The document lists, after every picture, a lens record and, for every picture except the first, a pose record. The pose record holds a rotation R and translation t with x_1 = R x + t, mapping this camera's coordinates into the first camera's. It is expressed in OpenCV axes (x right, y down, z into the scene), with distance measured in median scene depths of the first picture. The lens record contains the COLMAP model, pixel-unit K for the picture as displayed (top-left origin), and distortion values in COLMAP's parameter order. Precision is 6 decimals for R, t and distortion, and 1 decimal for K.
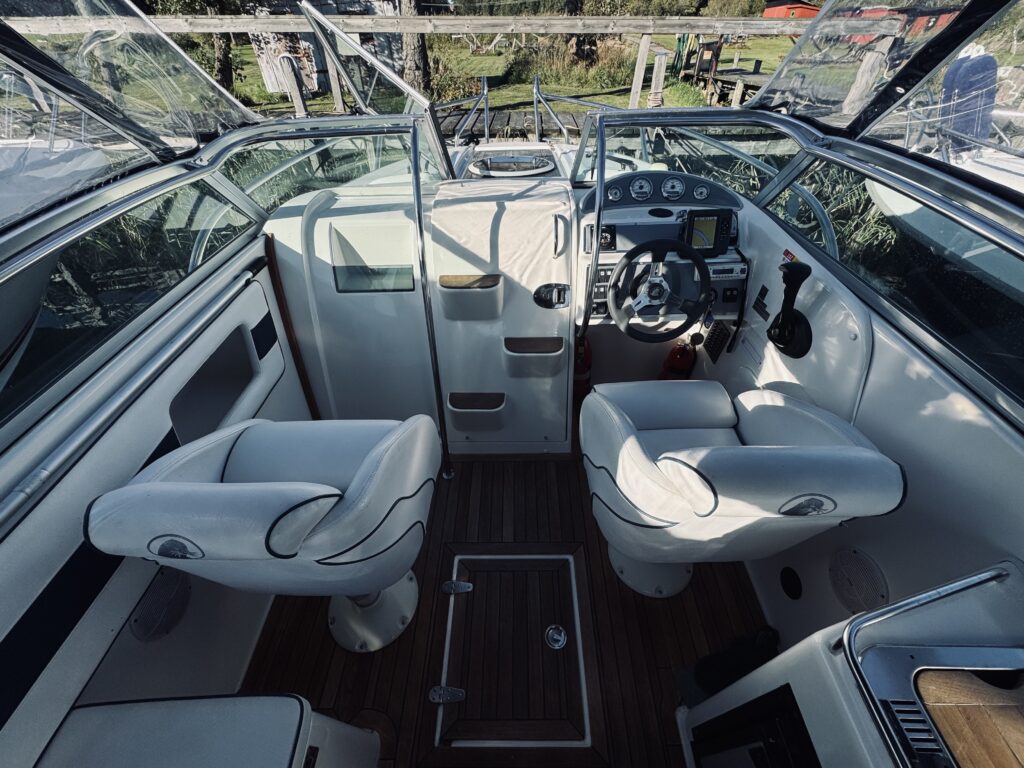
lens RADIAL K [[411.6, 0, 510.3], [0, 411.6, 380.0], [0, 0, 1]] dist [0.000089, 0.000186]
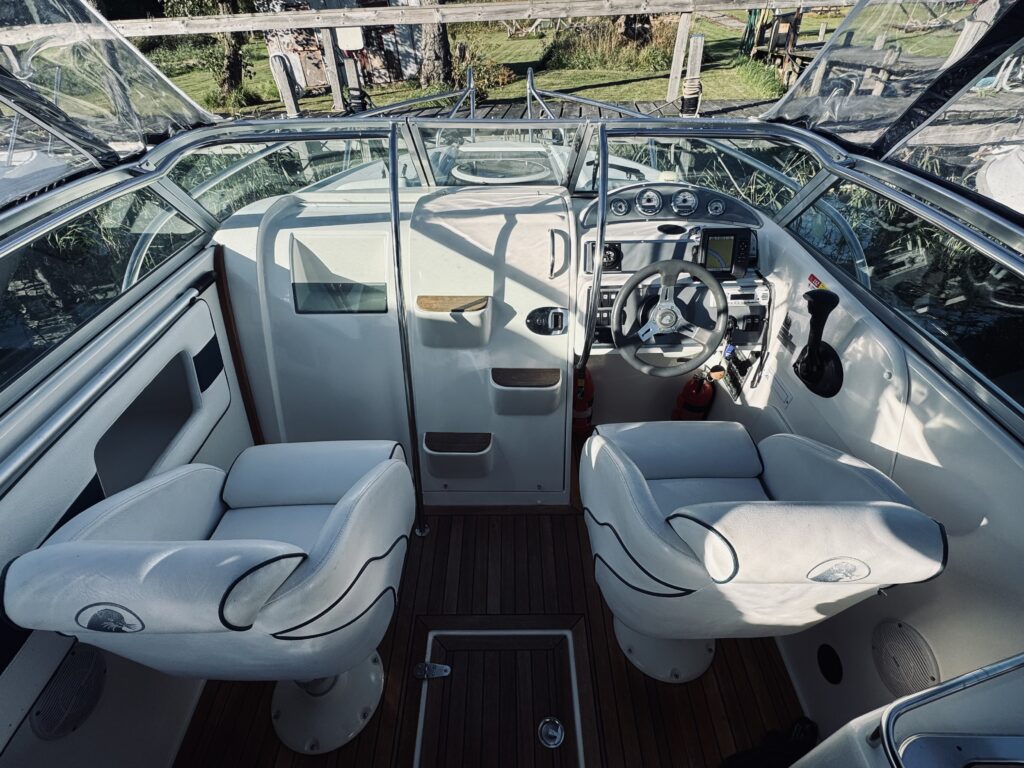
lens RADIAL K [[509.6, 0, 506.7], [0, 509.6, 376.7], [0, 0, 1]] dist [0.009728, -0.001192]
pose [[0.999686, 0.010322, 0.022817, -0.008626], [-0.008783, 0.997746, -0.066521, -0.016747], [-0.023452, 0.066299, 0.997524, -0.063322]]
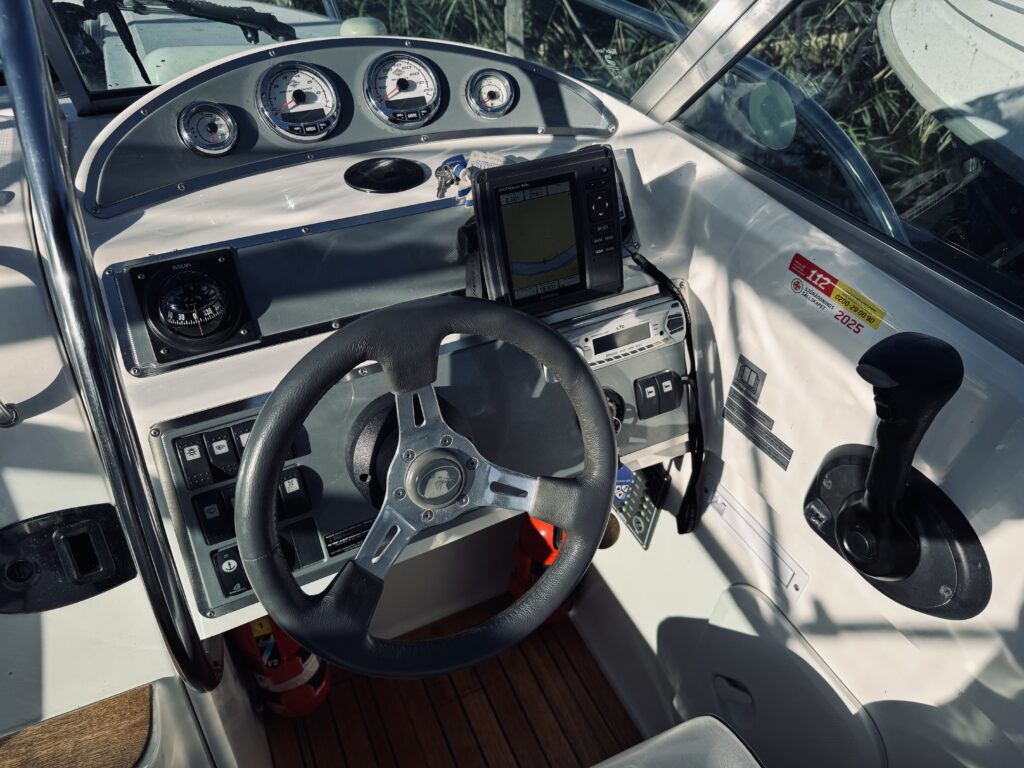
lens RADIAL K [[711.1, 0, 508.3], [0, 711.1, 390.9], [0, 0, 1]] dist [0.005671, -0.002888]
pose [[0.900256, -0.242758, 0.361398, 0.234140], [0.253073, 0.967254, 0.019308, -0.257405], [-0.354251, 0.074078, 0.932212, 0.532089]]
